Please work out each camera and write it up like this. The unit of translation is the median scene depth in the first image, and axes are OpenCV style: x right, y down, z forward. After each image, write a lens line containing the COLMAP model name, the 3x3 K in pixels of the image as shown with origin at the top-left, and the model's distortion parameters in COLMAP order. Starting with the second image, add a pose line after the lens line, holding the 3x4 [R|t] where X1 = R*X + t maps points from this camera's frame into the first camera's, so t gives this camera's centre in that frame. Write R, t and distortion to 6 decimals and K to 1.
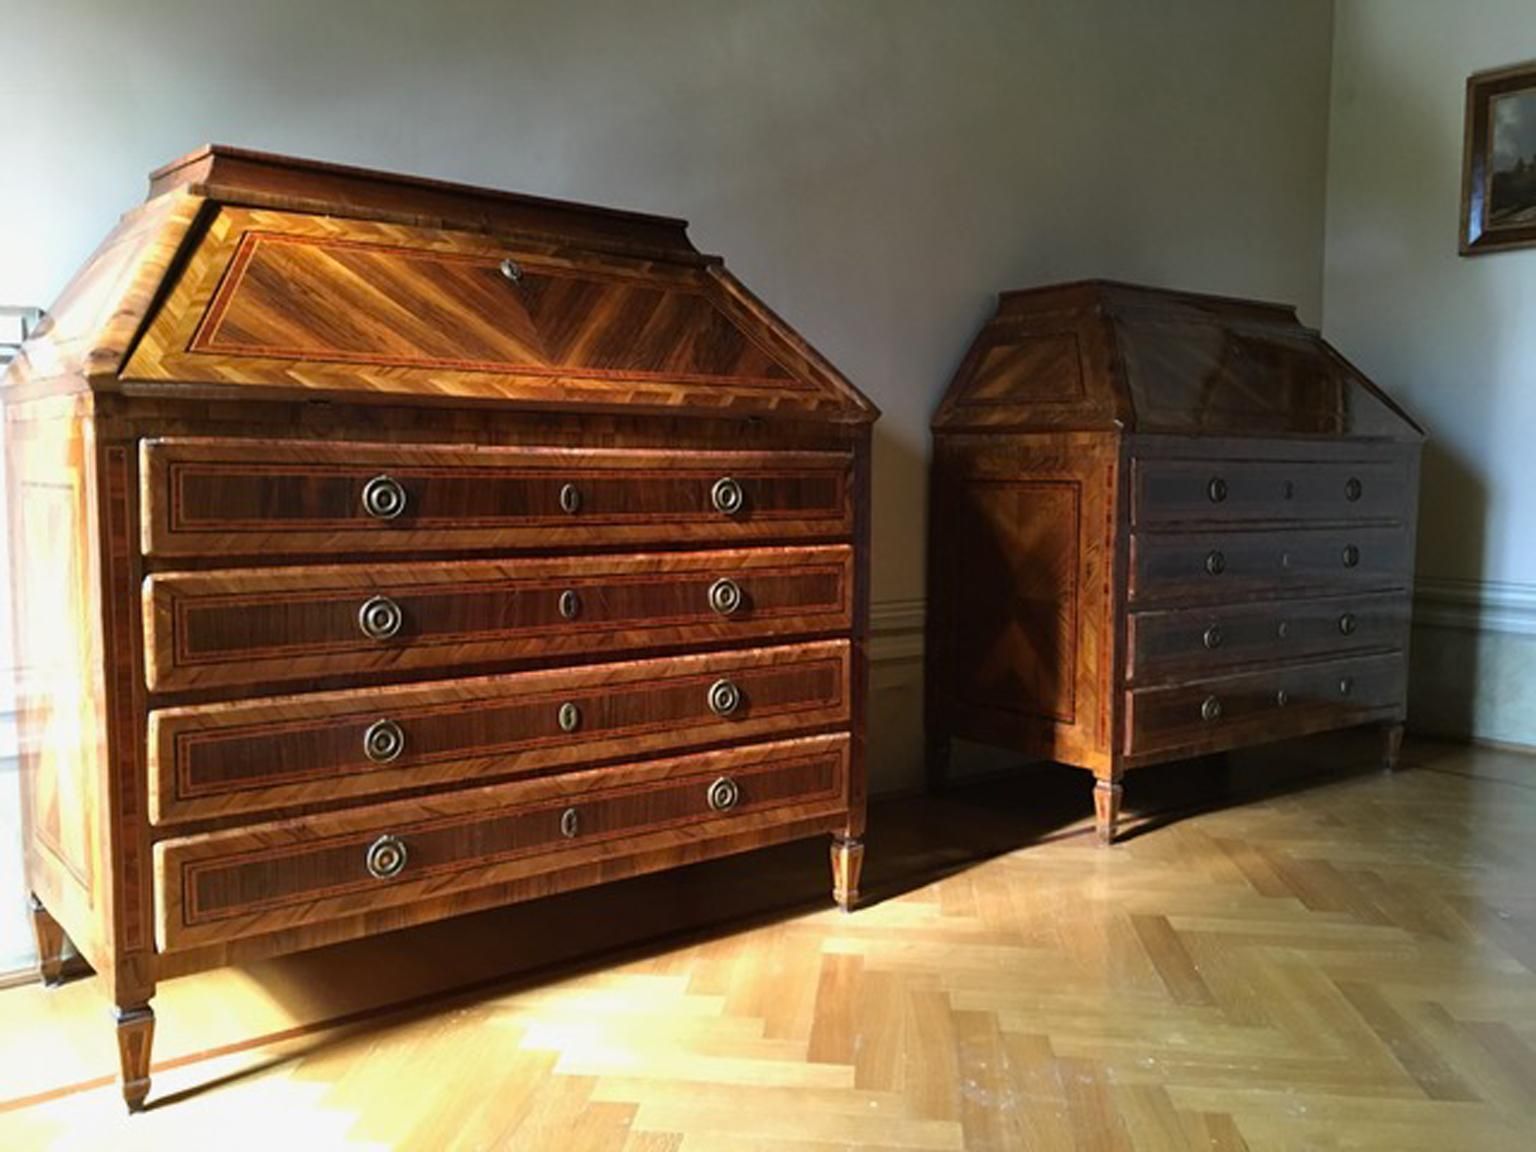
lens RADIAL K [[1312.5, 0, 770.9], [0, 1312.5, 569.4], [0, 0, 1]] dist [0.071783, -0.093596]
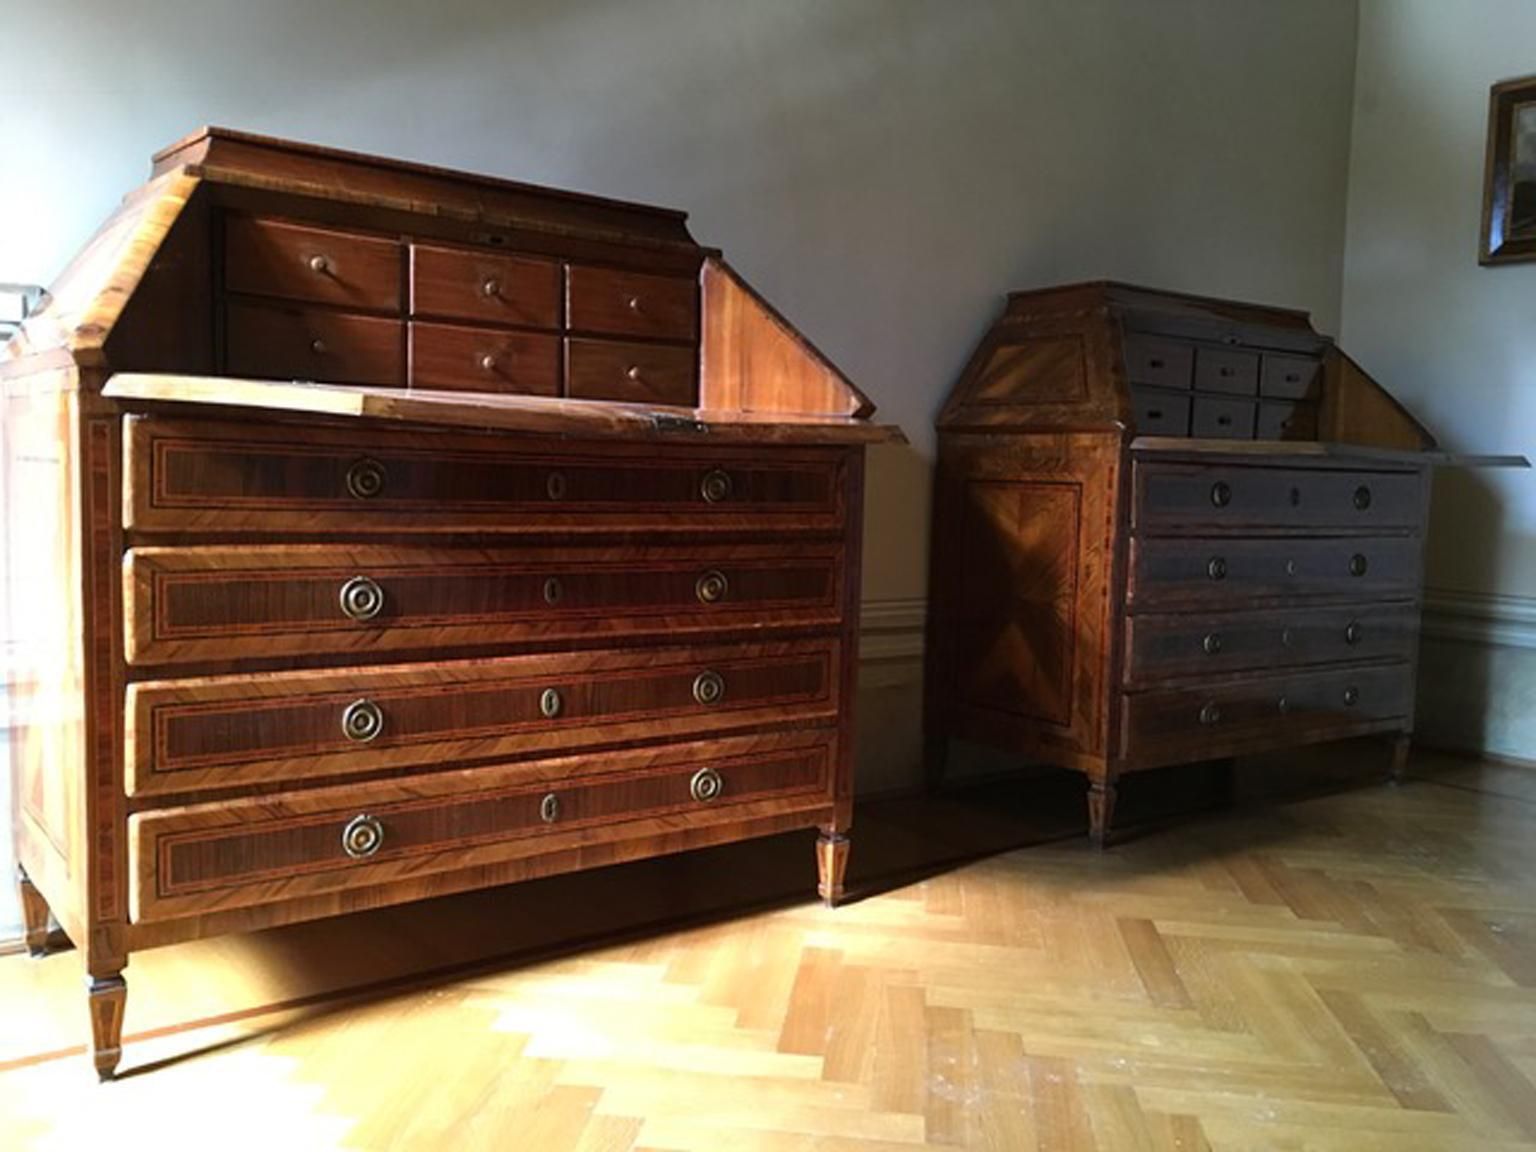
lens RADIAL K [[1312.5, 0, 770.3], [0, 1312.5, 568.7], [0, 0, 1]] dist [0.071783, -0.093596]
pose [[0.999525, 0.022284, -0.021294, 0.033975], [-0.022345, 0.999747, -0.002650, 0.009202], [0.021229, 0.003124, 0.999770, -0.000553]]
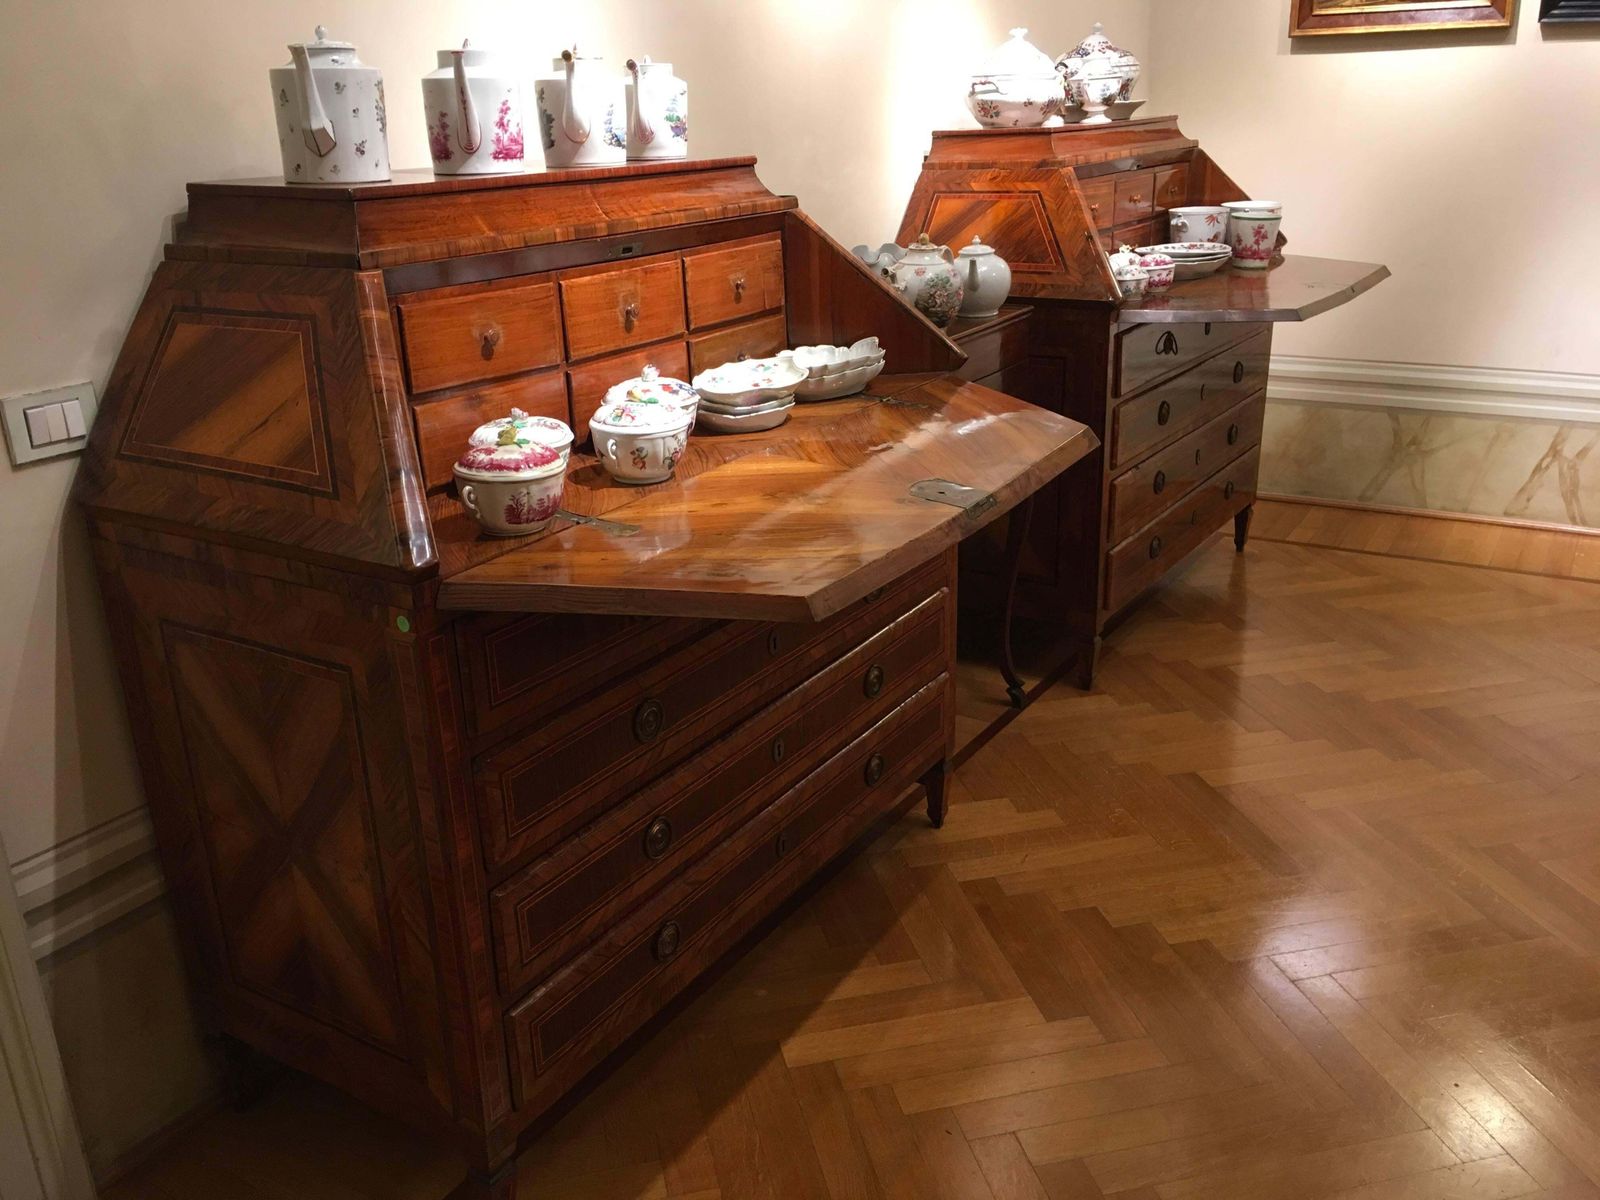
lens RADIAL K [[1367.2, 0, 816.6], [0, 1367.2, 584.5], [0, 0, 1]] dist [0.071783, -0.093596]
pose [[0.943551, -0.143182, 0.298683, -0.427538], [0.061549, 0.961828, 0.266644, -0.286844], [-0.325460, -0.233209, 0.916346, 0.081649]]
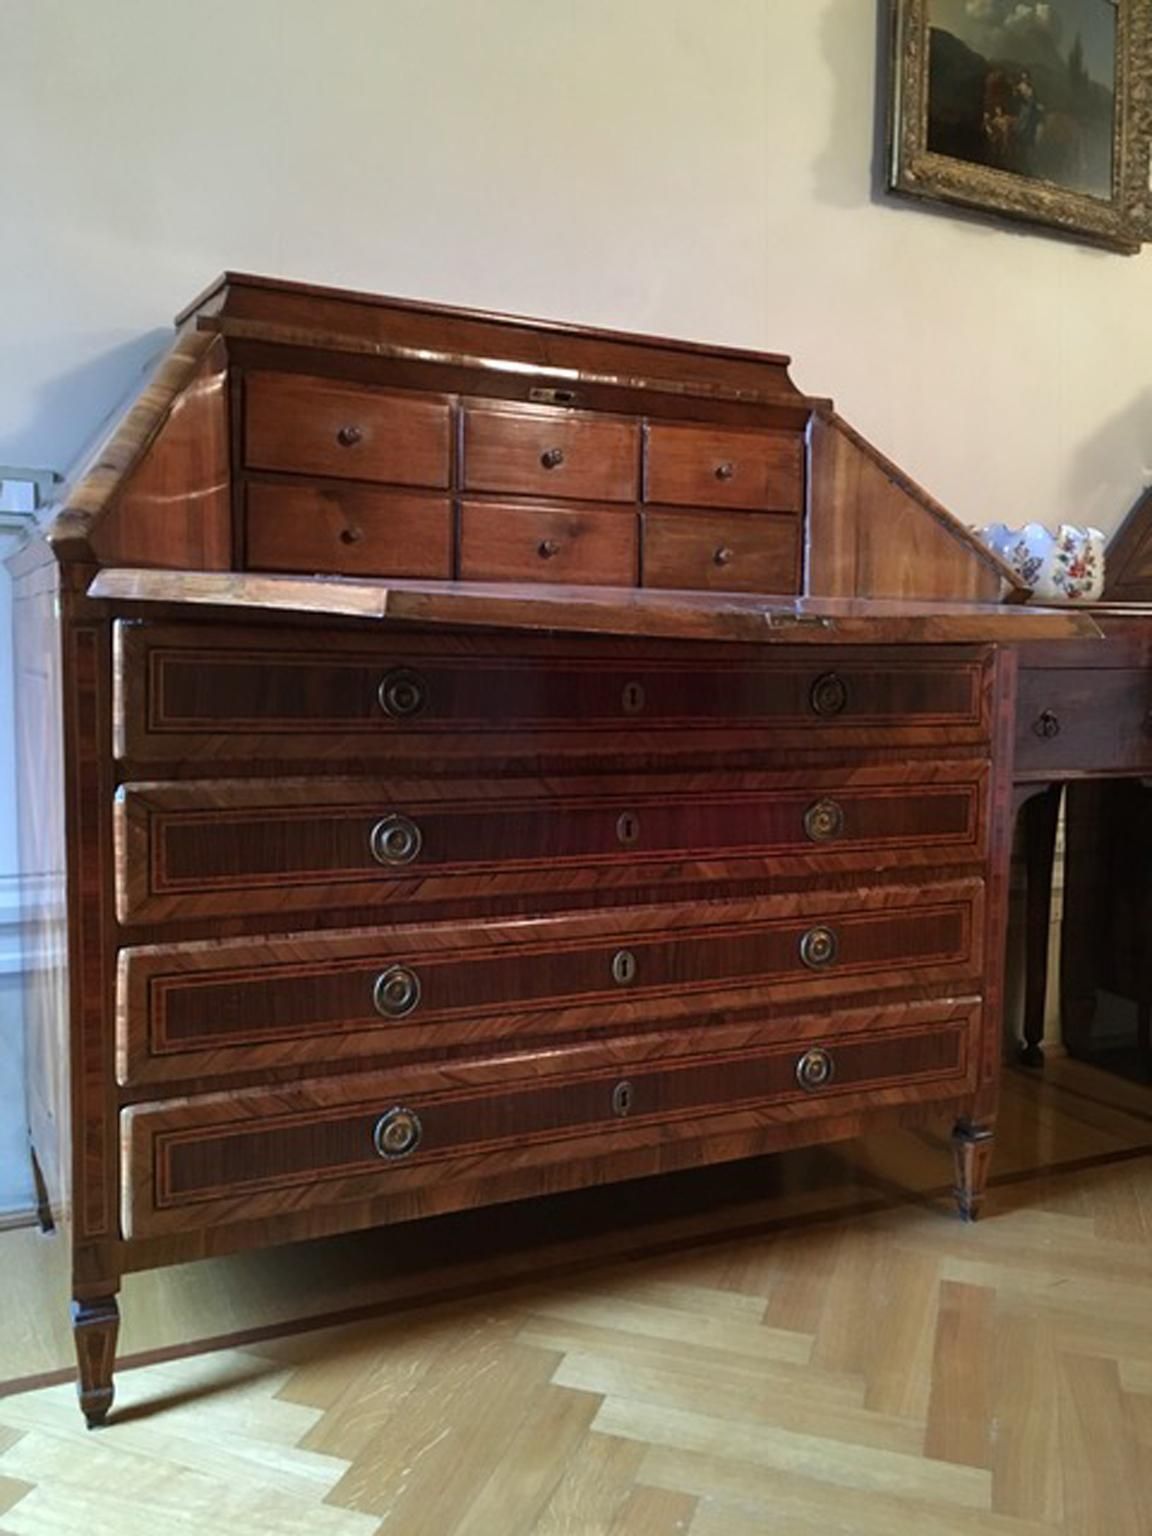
lens RADIAL K [[1312.5, 0, 585.6], [0, 1312.5, 756.1], [0, 0, 1]] dist [0.071783, -0.093596]
pose [[0.978298, 0.027216, -0.205406, -0.015235], [-0.027018, 0.999628, 0.003767, -0.020132], [0.205432, 0.001865, 0.978670, 0.212611]]
